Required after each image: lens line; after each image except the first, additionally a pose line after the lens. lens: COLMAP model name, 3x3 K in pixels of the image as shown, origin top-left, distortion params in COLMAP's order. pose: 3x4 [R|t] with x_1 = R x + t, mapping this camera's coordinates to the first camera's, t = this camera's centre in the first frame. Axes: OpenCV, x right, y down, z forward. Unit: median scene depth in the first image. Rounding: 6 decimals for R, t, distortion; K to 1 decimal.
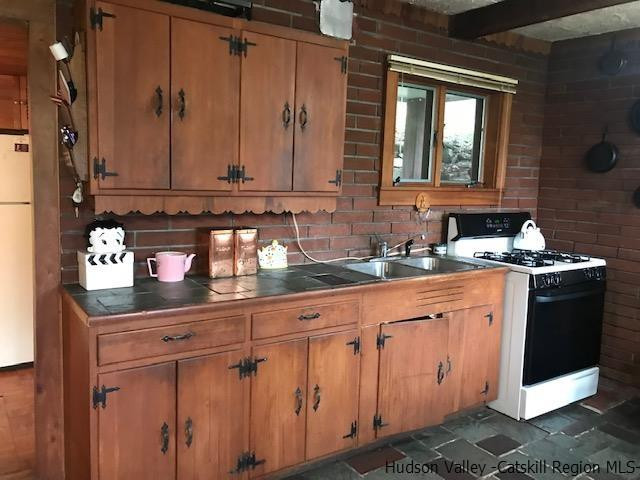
lens RADIAL K [[525.1, 0, 320.0], [0, 525.1, 240.0], [0, 0, 1]] dist [0.101535, -0.186144]
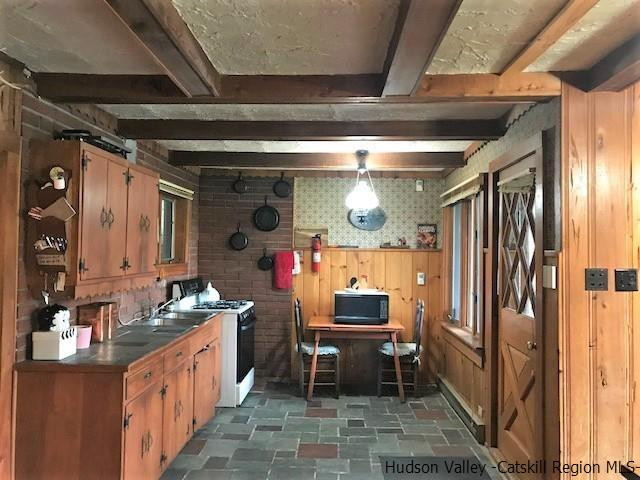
lens RADIAL K [[525.1, 0, 320.0], [0, 525.1, 240.0], [0, 0, 1]] dist [0.101535, -0.186144]
pose [[0.594733, -0.010495, 0.803855, -0.702714], [0.104142, 0.992495, -0.064092, -0.029498], [-0.797150, 0.121833, 0.591362, -0.197763]]
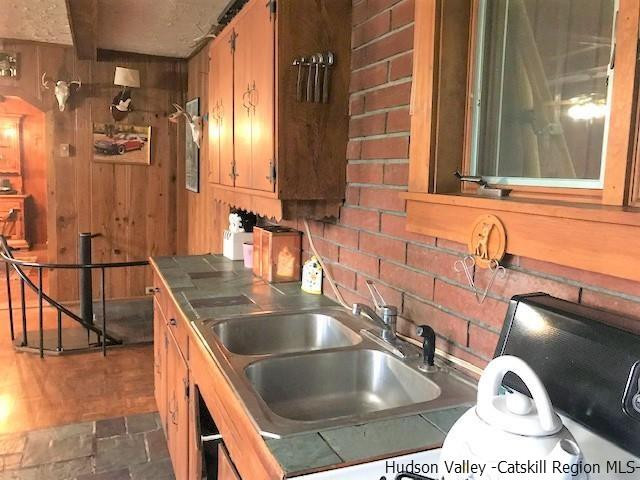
lens RADIAL K [[525.1, 0, 320.0], [0, 525.1, 240.0], [0, 0, 1]] dist [0.101535, -0.186144]
pose [[-0.209075, 0.091102, -0.973647, 0.571010], [-0.147915, 0.981249, 0.123576, -0.100794], [0.966648, 0.169854, -0.191680, 0.969324]]
